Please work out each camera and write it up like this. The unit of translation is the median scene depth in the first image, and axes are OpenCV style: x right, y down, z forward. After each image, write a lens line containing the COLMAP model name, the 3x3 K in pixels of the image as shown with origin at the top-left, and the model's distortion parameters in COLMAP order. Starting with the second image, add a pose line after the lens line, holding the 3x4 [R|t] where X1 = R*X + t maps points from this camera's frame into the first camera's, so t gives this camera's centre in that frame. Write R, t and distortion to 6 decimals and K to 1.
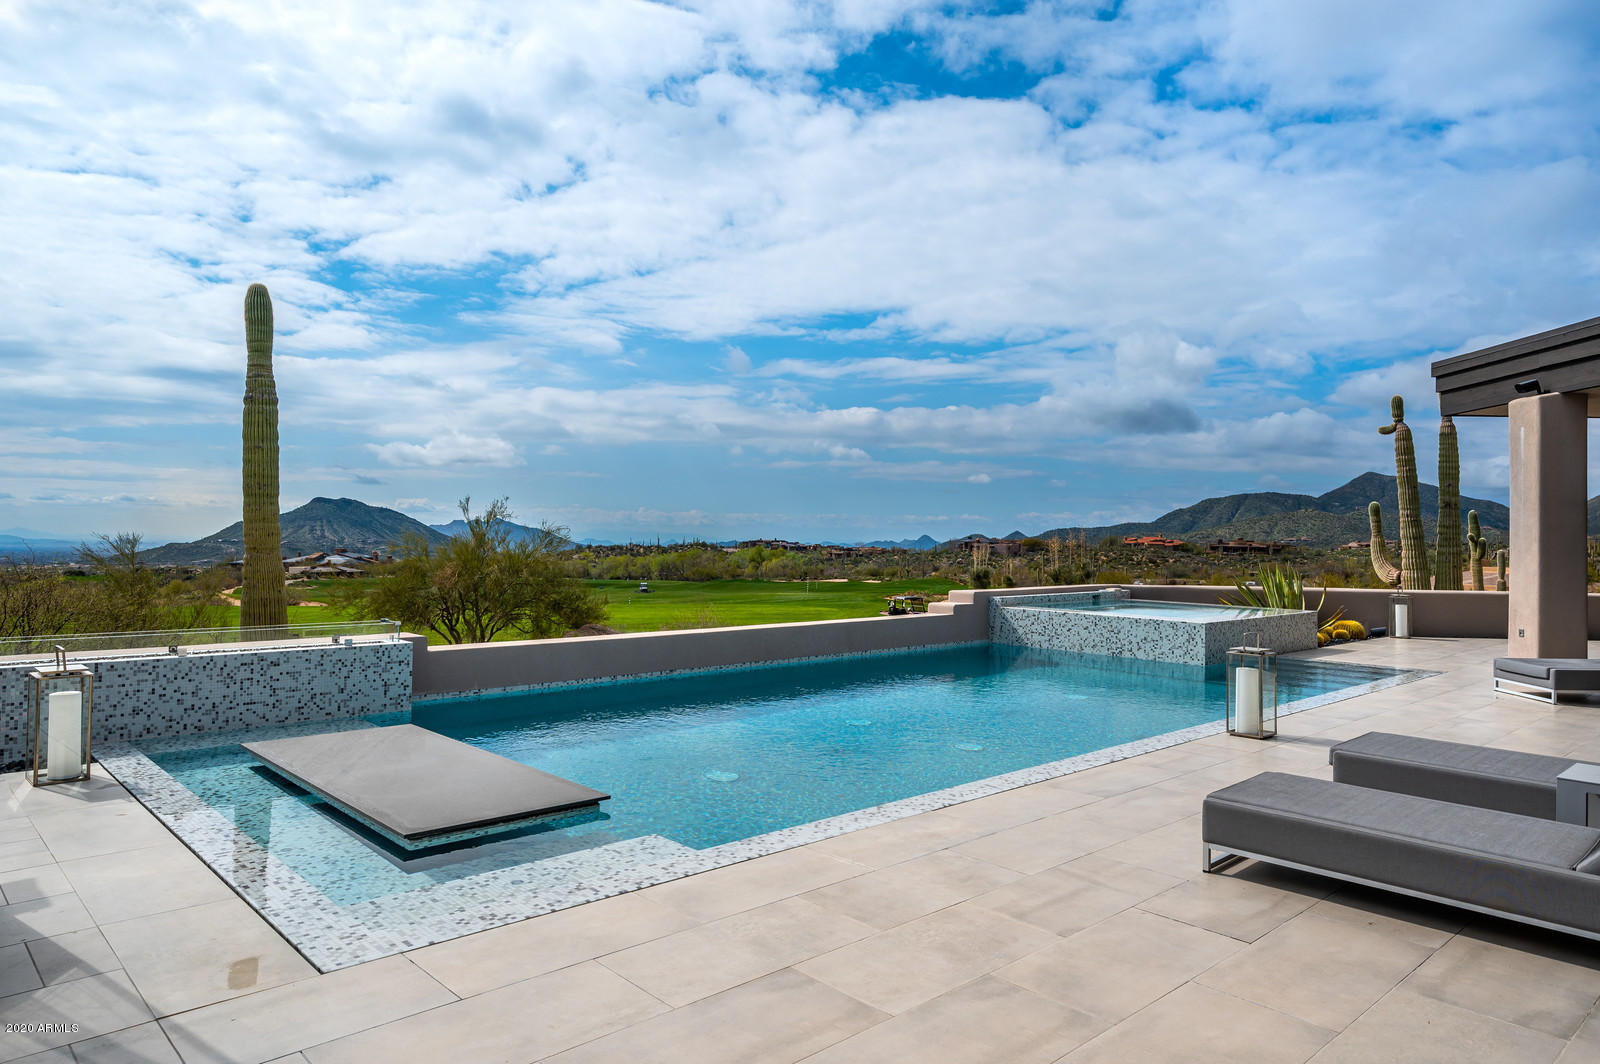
lens RADIAL K [[1044.0, 0, 787.6], [0, 1044.0, 506.8], [0, 0, 1]] dist [-0.000019, 0.000346]
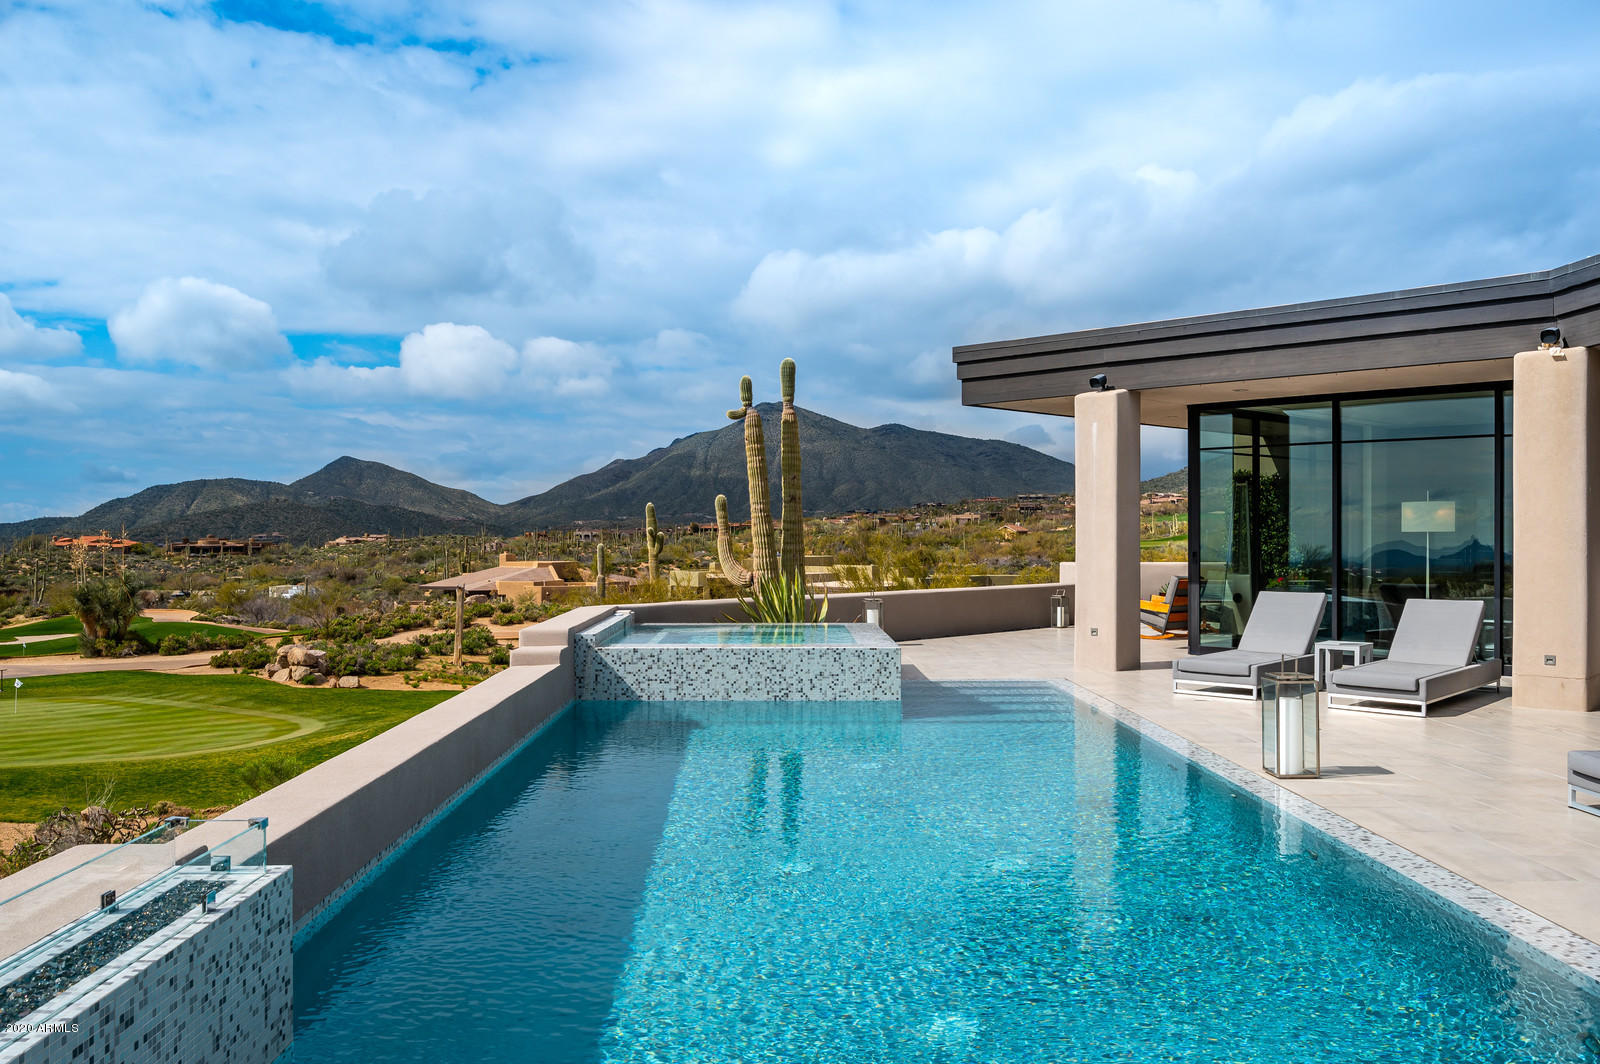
lens RADIAL K [[1311.7, 0, 759.8], [0, 1311.7, 524.1], [0, 0, 1]] dist [-0.006672, 0.000283]
pose [[0.681934, -0.012493, 0.731307, -0.376404], [-0.003199, 0.999794, 0.020062, -0.003940], [-0.731407, -0.016020, 0.681753, 0.350094]]
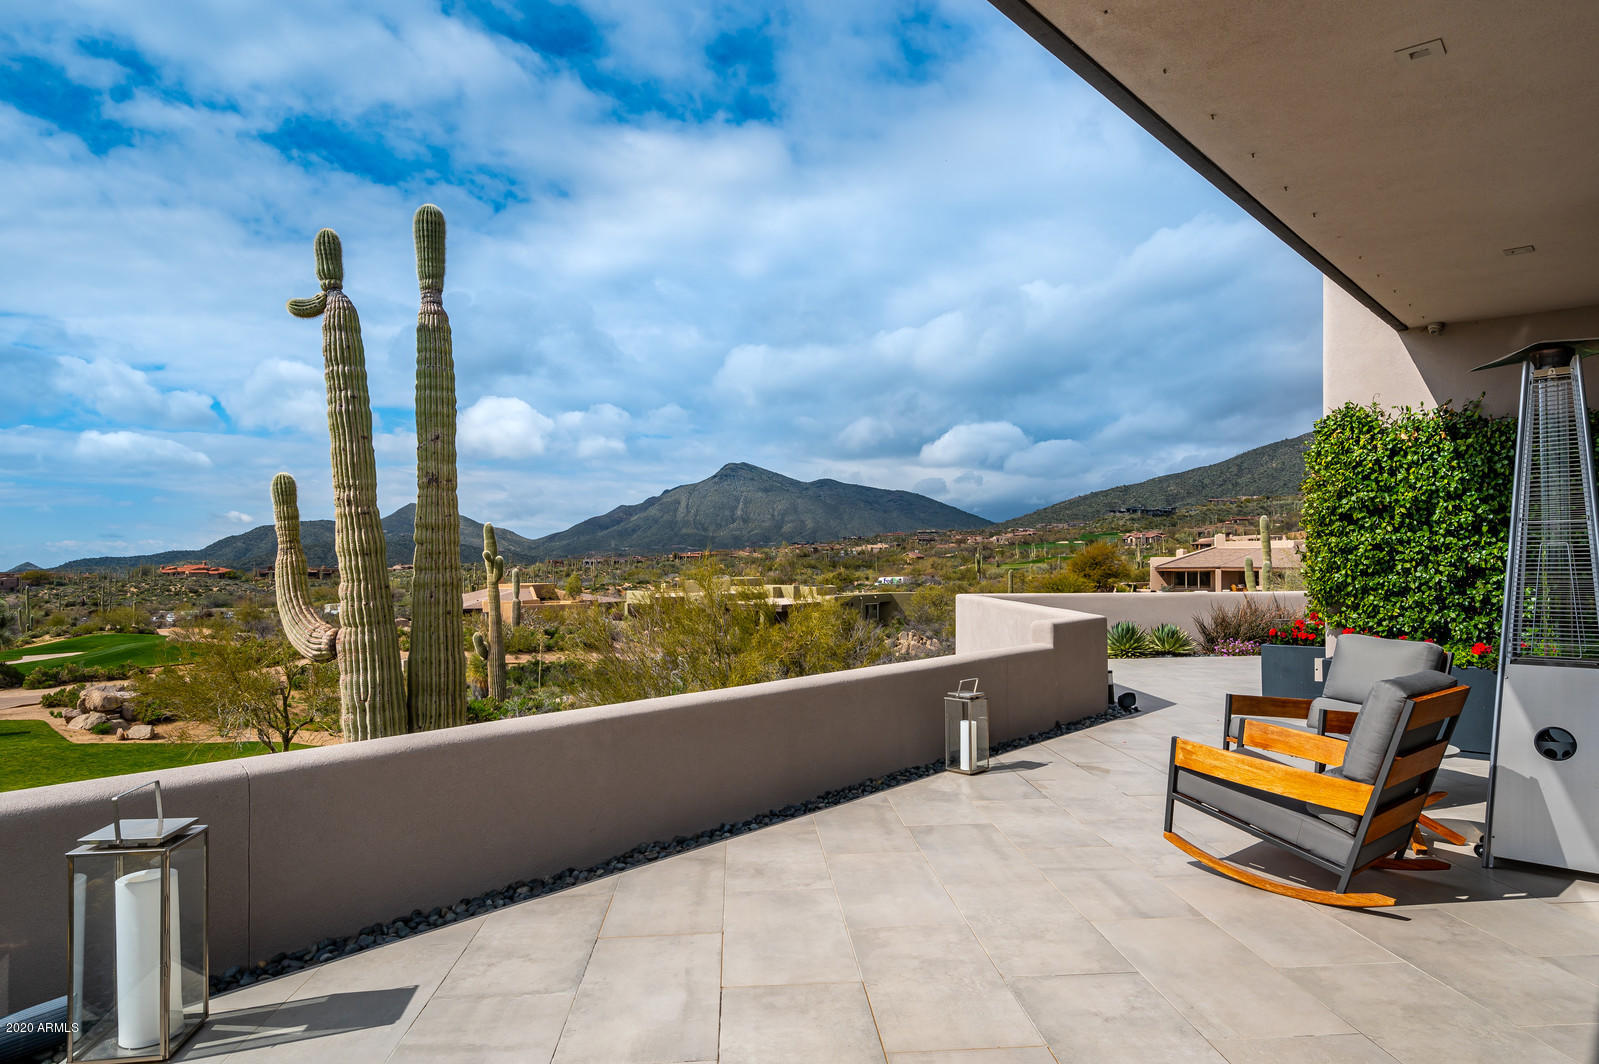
lens RADIAL K [[957.8, 0, 797.7], [0, 957.8, 543.0], [0, 0, 1]] dist [0.002011, 0.000060]
pose [[0.629818, -0.007866, 0.776703, 0.626281], [0.000673, 0.999954, 0.009581, 0.034060], [-0.776742, -0.005511, 0.629795, 0.941195]]
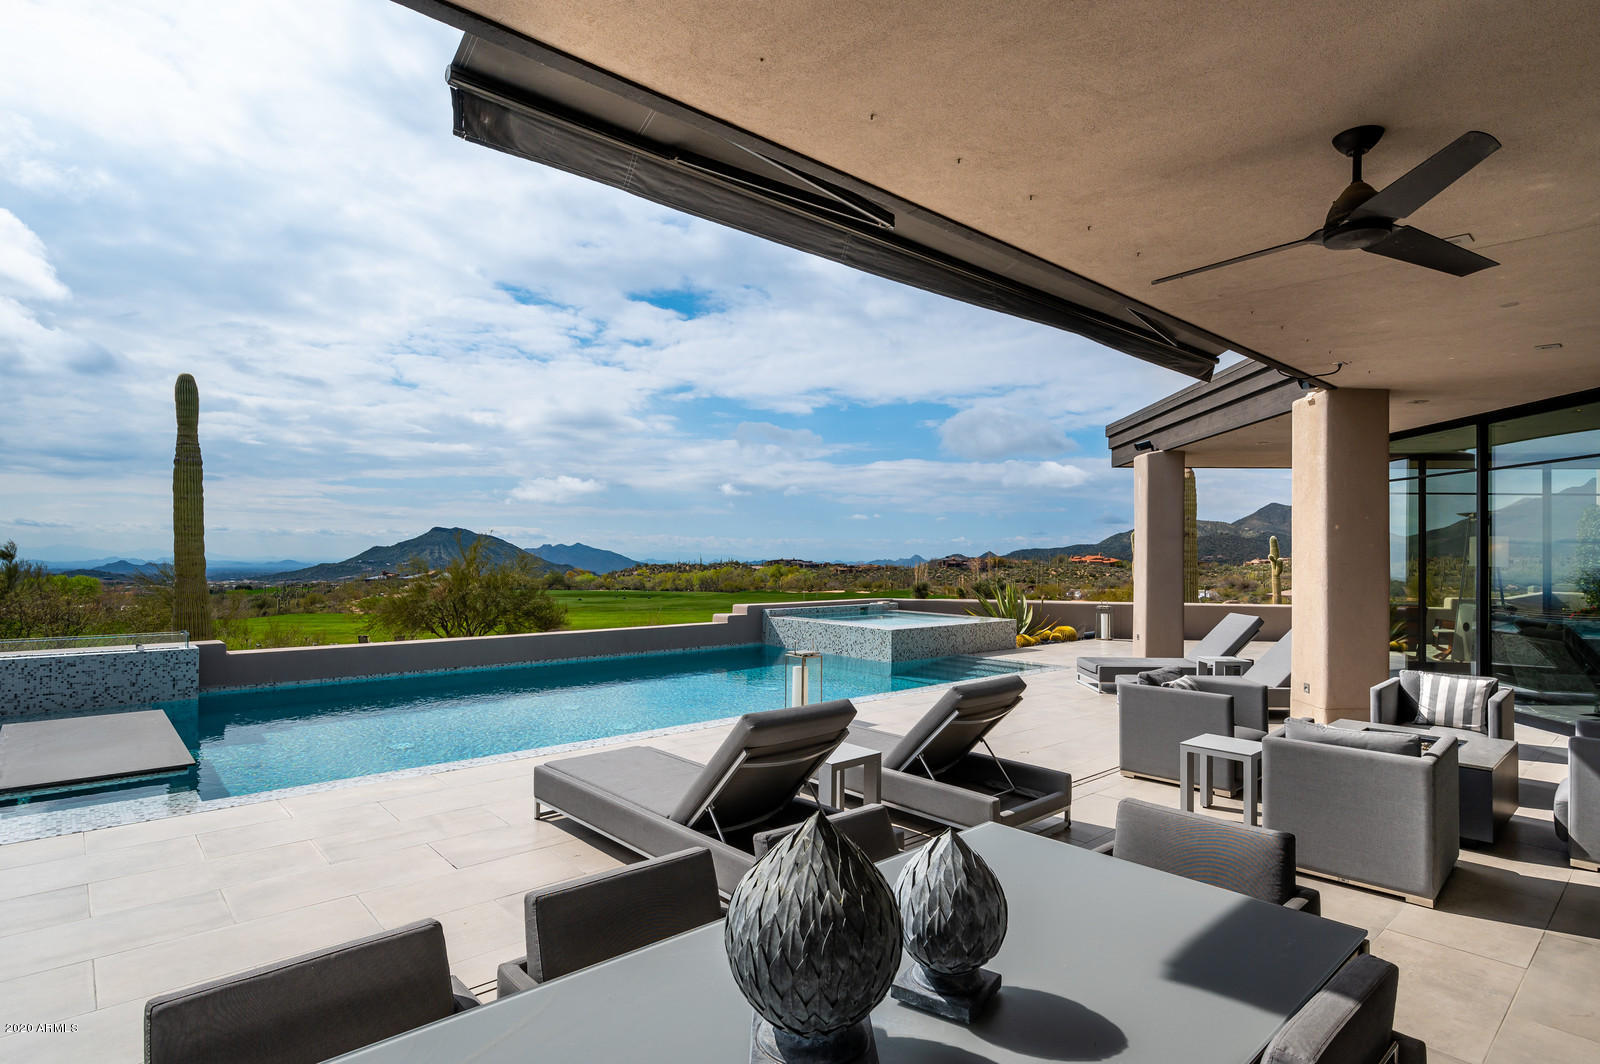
lens RADIAL K [[831.8, 0, 790.7], [0, 831.8, 534.5], [0, 0, 1]] dist [0.001178, 0.000814]
pose [[0.999786, -0.004623, -0.020144, 0.266873], [0.004666, 0.999987, 0.002100, -0.008851], [0.020134, -0.002193, 0.999795, -0.030496]]
